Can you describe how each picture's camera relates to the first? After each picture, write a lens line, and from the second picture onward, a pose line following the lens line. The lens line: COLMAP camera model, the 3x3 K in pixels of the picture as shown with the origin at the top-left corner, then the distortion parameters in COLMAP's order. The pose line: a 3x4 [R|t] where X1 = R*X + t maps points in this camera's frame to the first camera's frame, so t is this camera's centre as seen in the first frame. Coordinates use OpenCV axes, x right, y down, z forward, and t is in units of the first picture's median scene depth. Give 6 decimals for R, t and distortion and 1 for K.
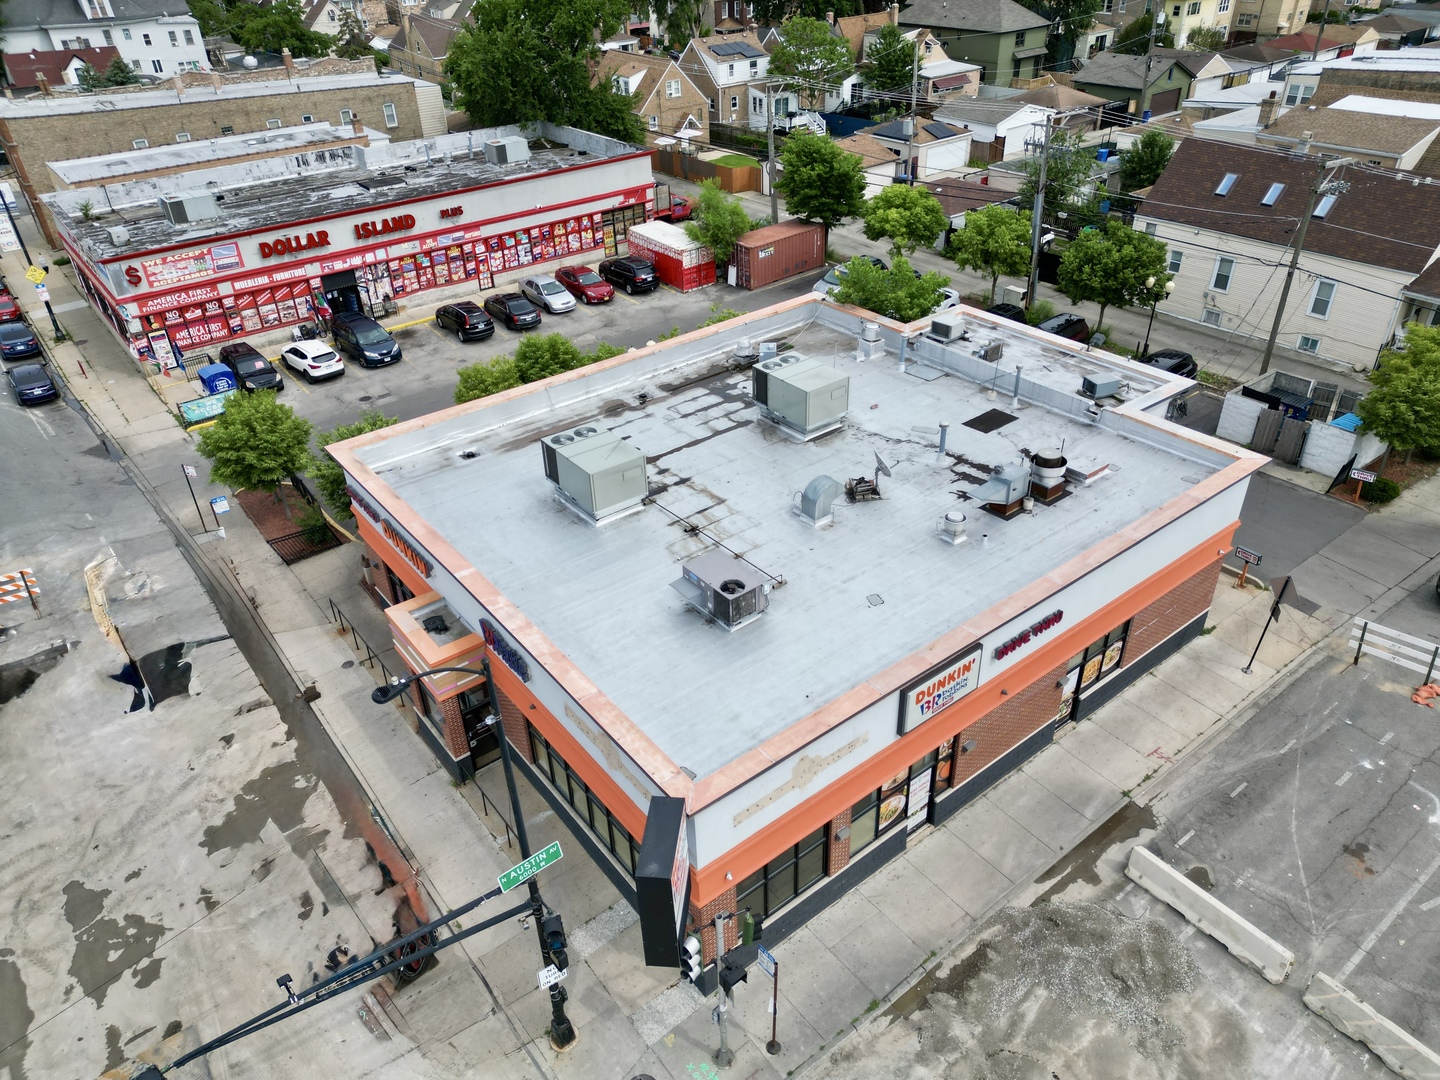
lens RADIAL K [[1015.4, 0, 720.0], [0, 1015.4, 540.0], [0, 0, 1]] dist [0.000009, 0.004884]
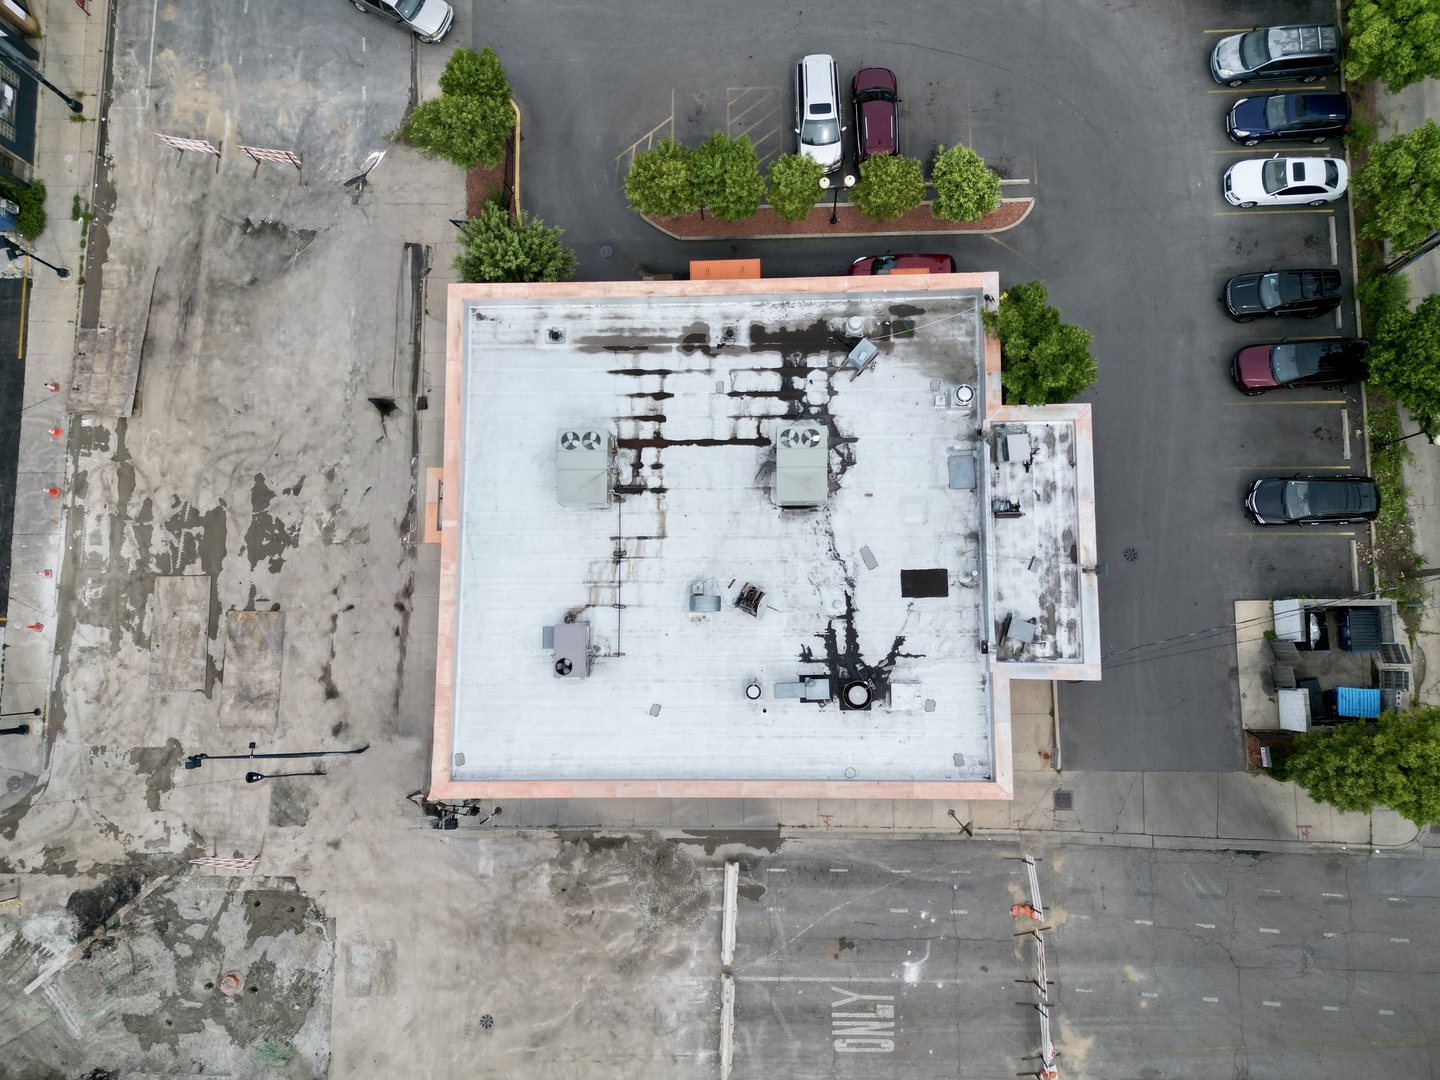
lens RADIAL K [[1009.6, 0, 720.0], [0, 1009.6, 540.0], [0, 0, 1]] dist [0.008445, 0.002929]
pose [[0.789732, 0.609843, -0.066451, 0.180329], [-0.319704, 0.501601, 0.803856, -1.328101], [0.523558, -0.613586, 0.591100, 0.337009]]
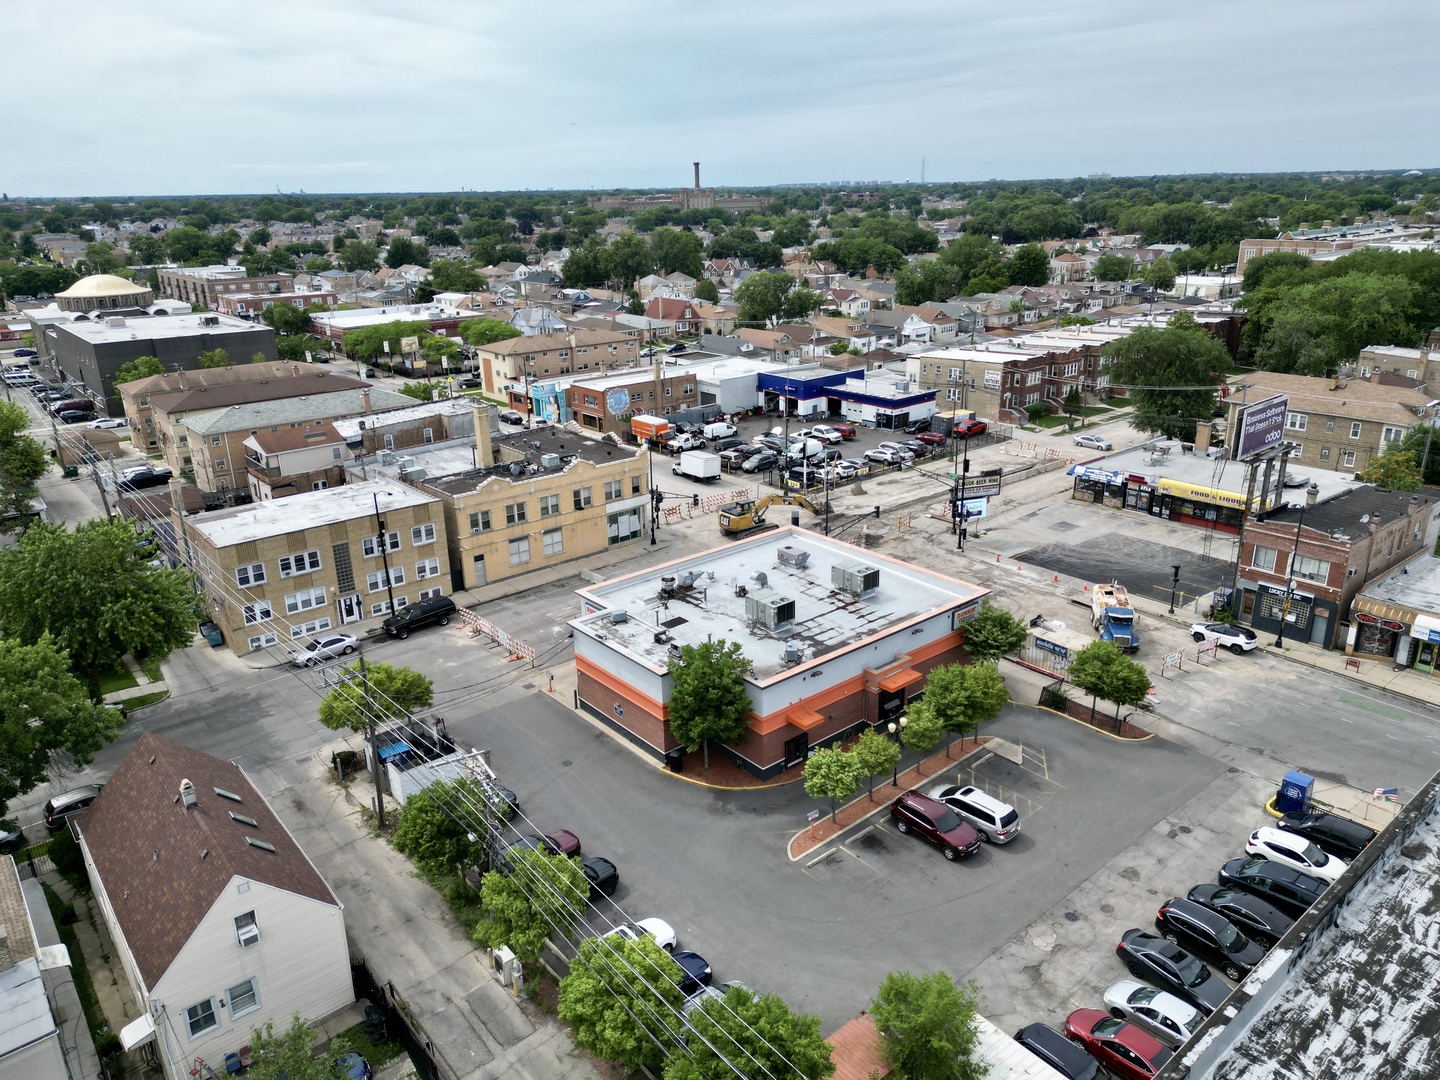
lens RADIAL K [[1015.4, 0, 720.0], [0, 1015.4, 540.0], [0, 0, 1]] dist [0.000009, 0.004884]
pose [[-0.997877, 0.062881, -0.016929, 0.274363], [0.024871, 0.608270, 0.793340, -2.432553], [0.060183, 0.791235, -0.608543, 2.843078]]
